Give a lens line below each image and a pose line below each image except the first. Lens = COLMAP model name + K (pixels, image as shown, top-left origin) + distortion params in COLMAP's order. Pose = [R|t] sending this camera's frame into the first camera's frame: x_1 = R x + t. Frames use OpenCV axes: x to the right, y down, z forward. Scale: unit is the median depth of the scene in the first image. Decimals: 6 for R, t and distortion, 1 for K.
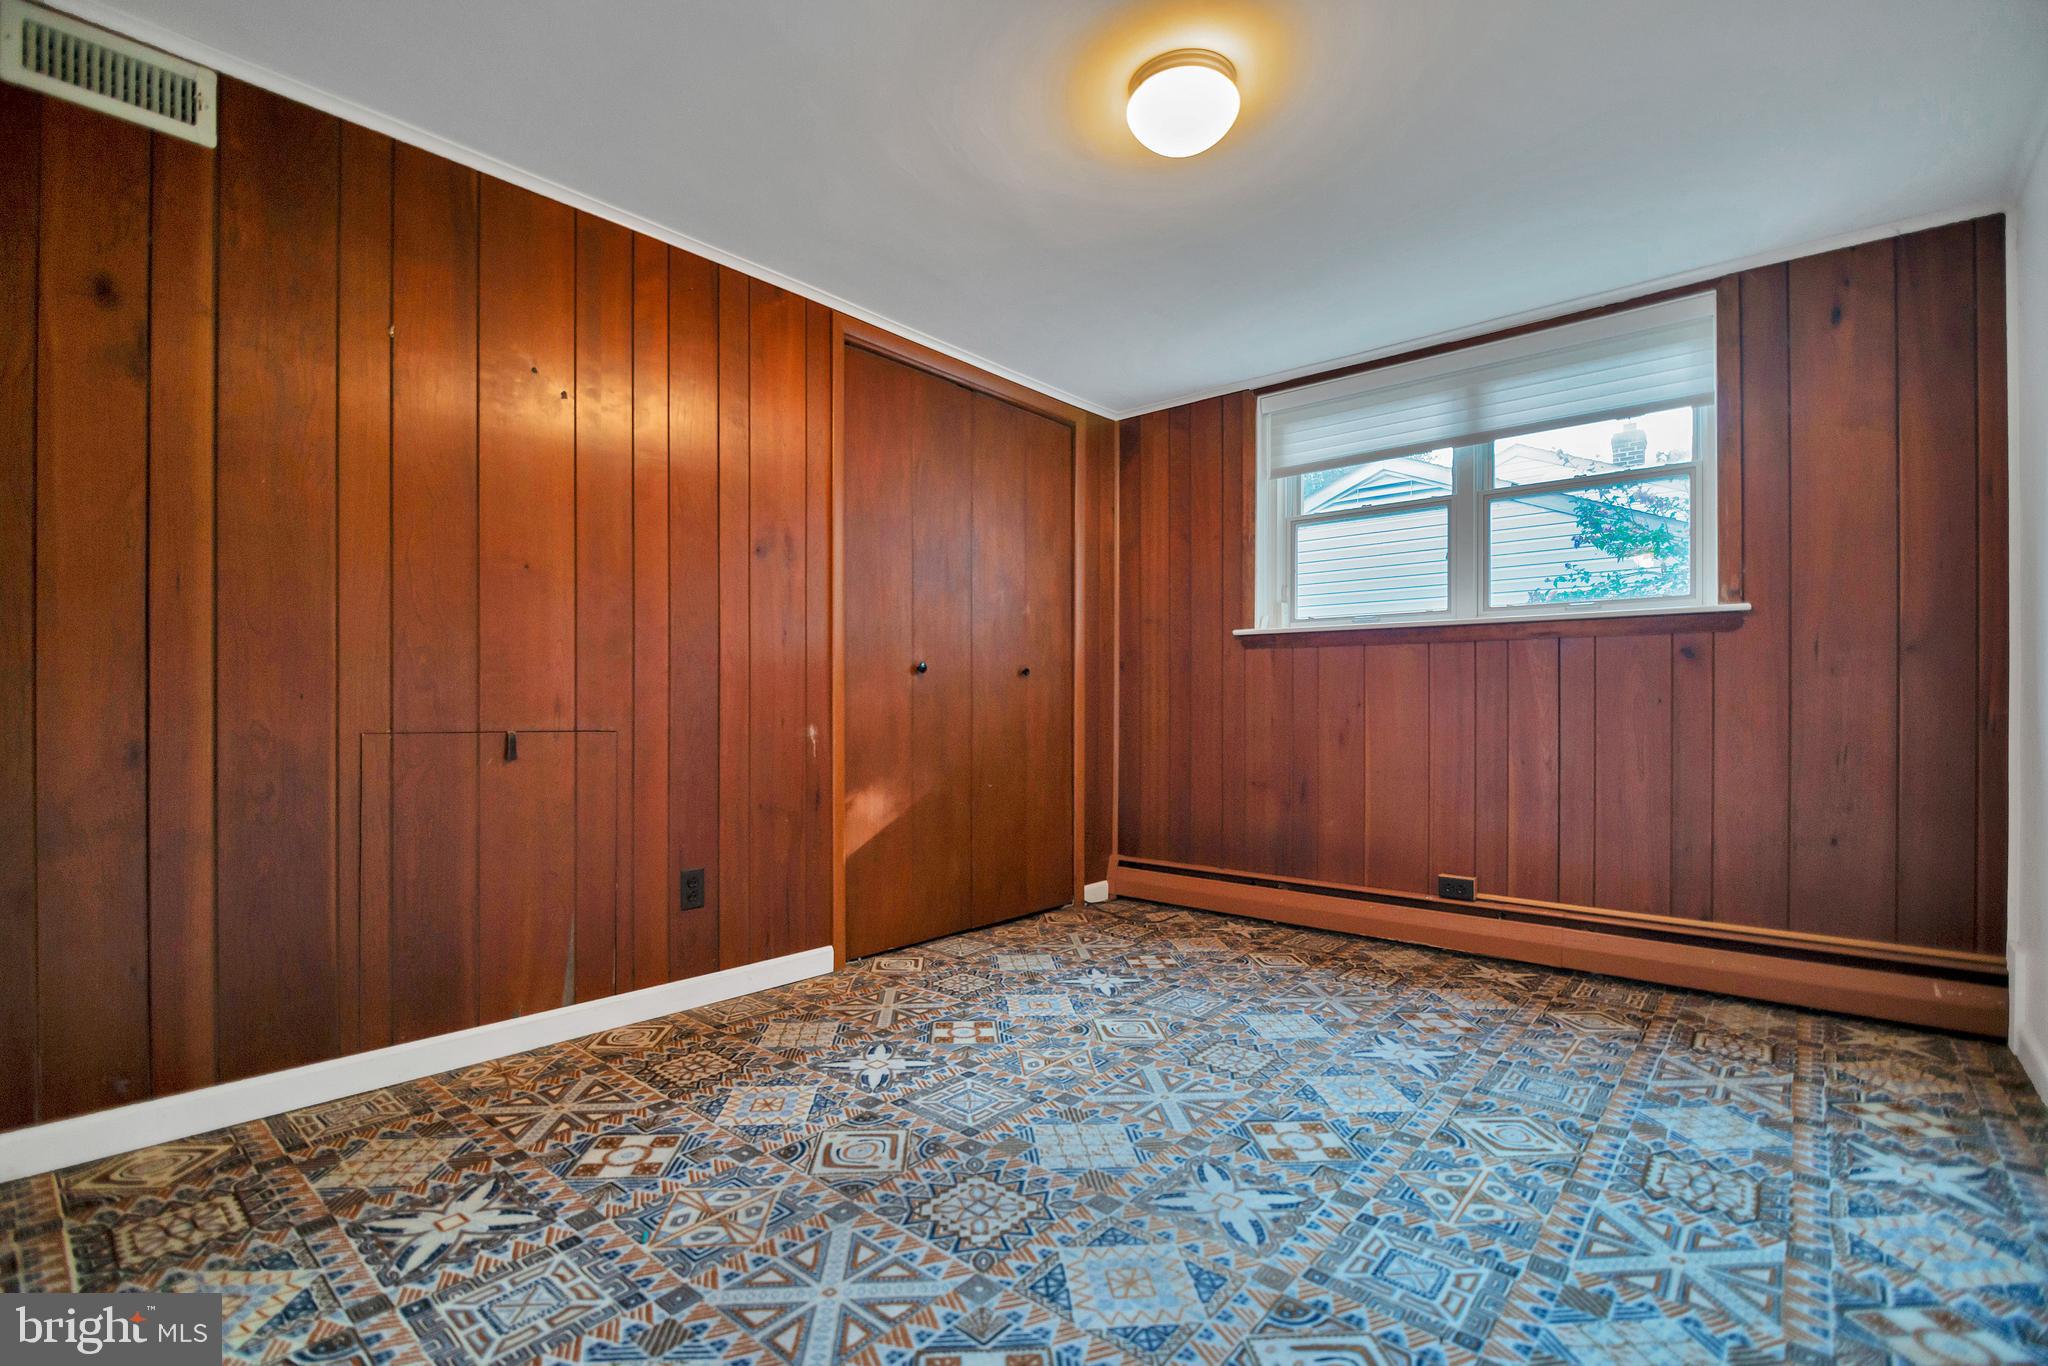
lens RADIAL K [[906.2, 0, 1015.1], [0, 906.2, 700.7], [0, 0, 1]] dist [-0.003366, -0.008341]
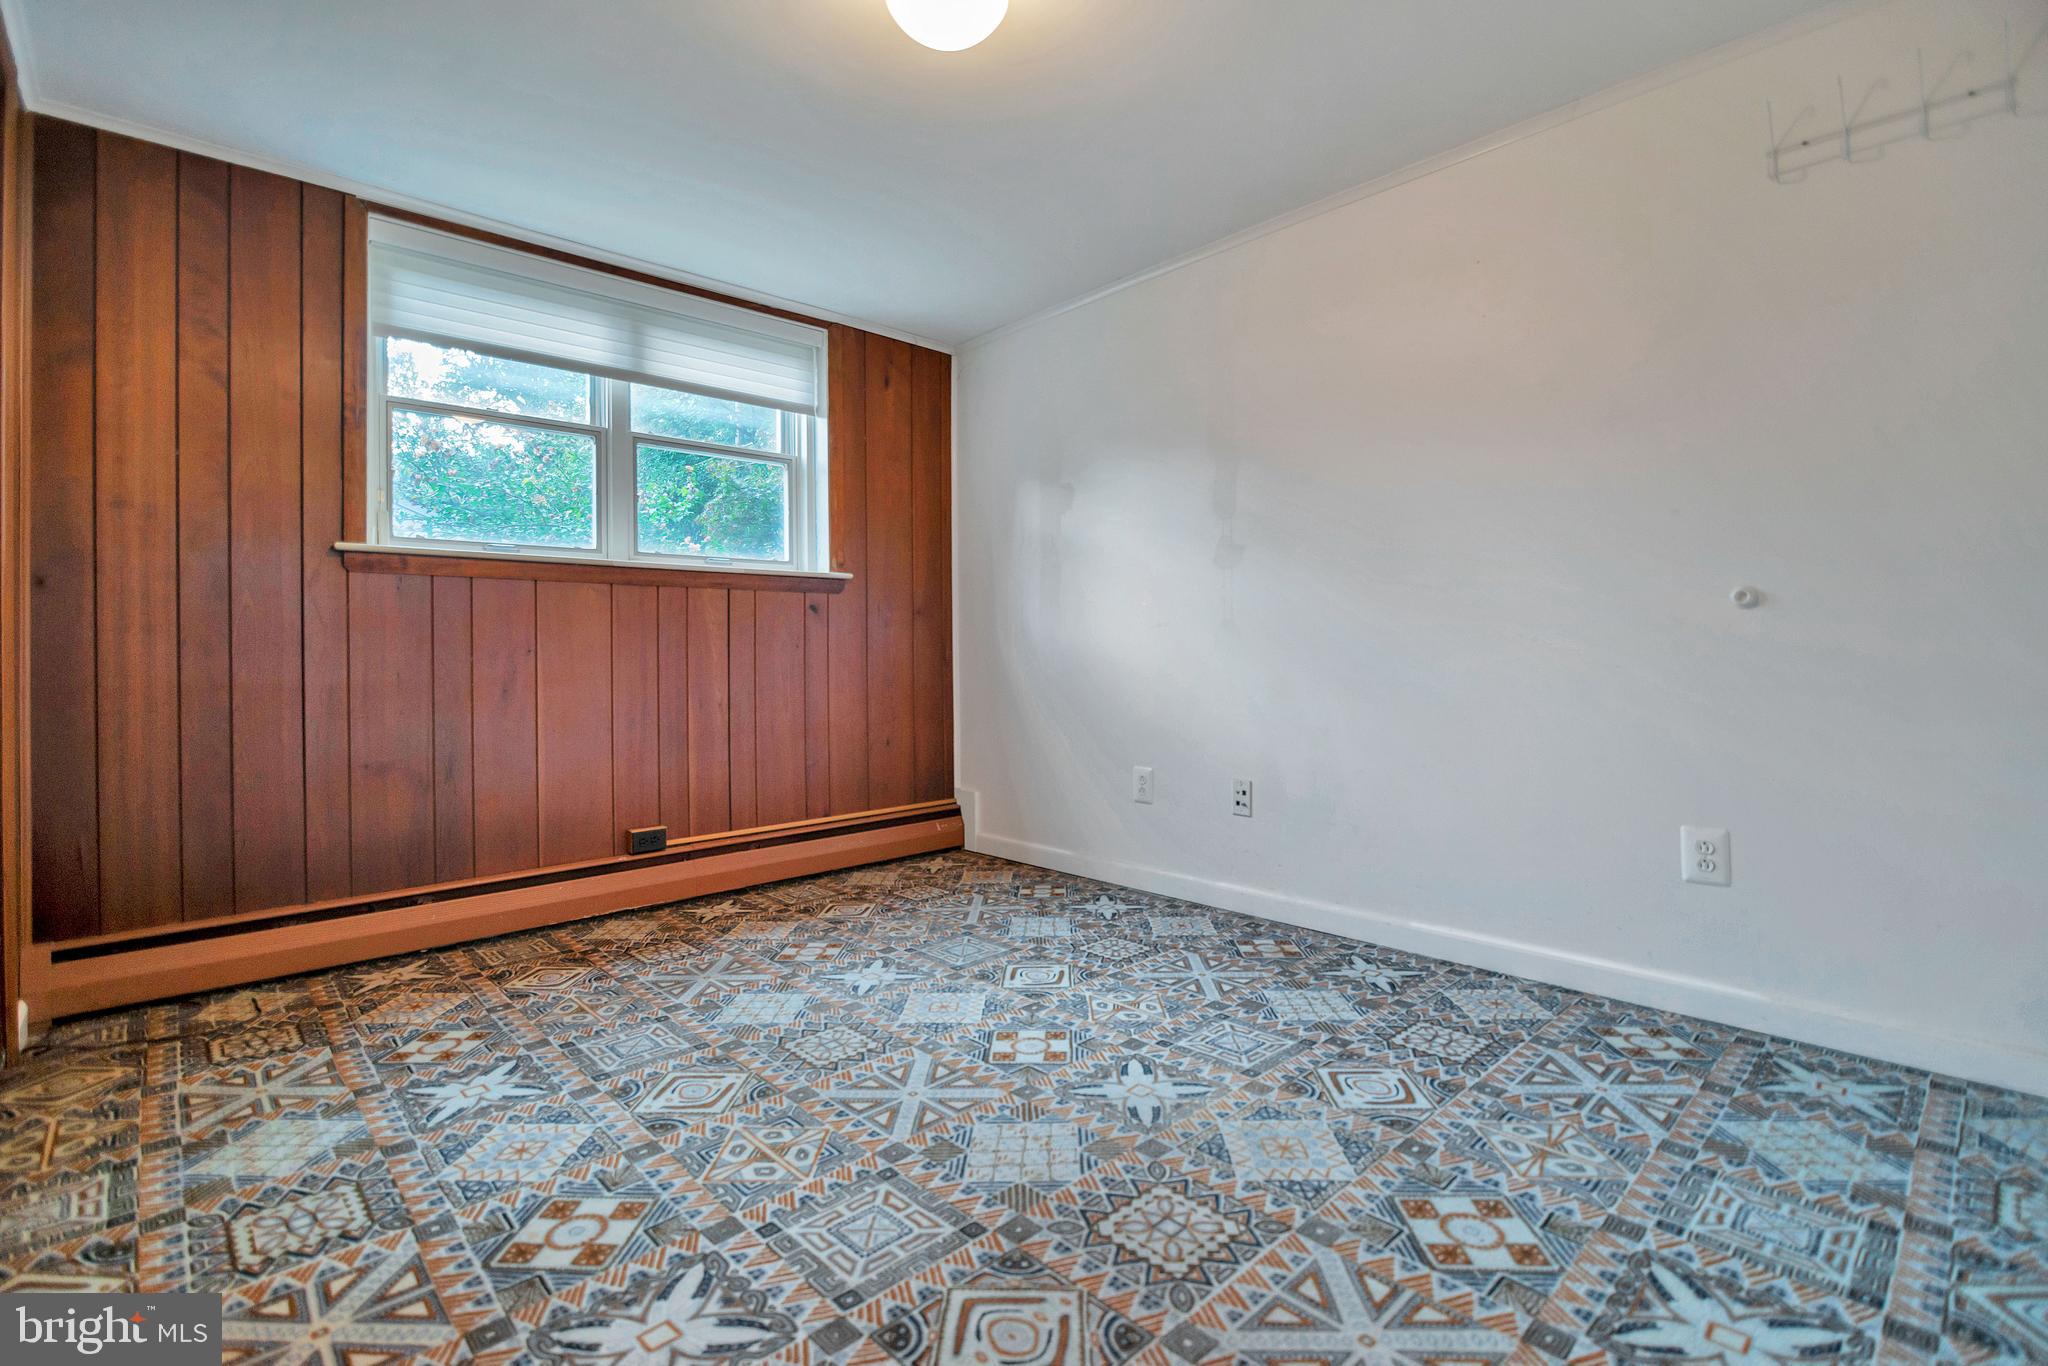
lens RADIAL K [[914.3, 0, 1025.2], [0, 914.3, 652.6], [0, 0, 1]] dist [-0.001338, -0.008634]
pose [[0.118415, -0.004743, 0.992953, -0.513735], [0.005878, 0.999974, 0.004076, 0.005912], [-0.992947, 0.005354, 0.118440, 0.578344]]
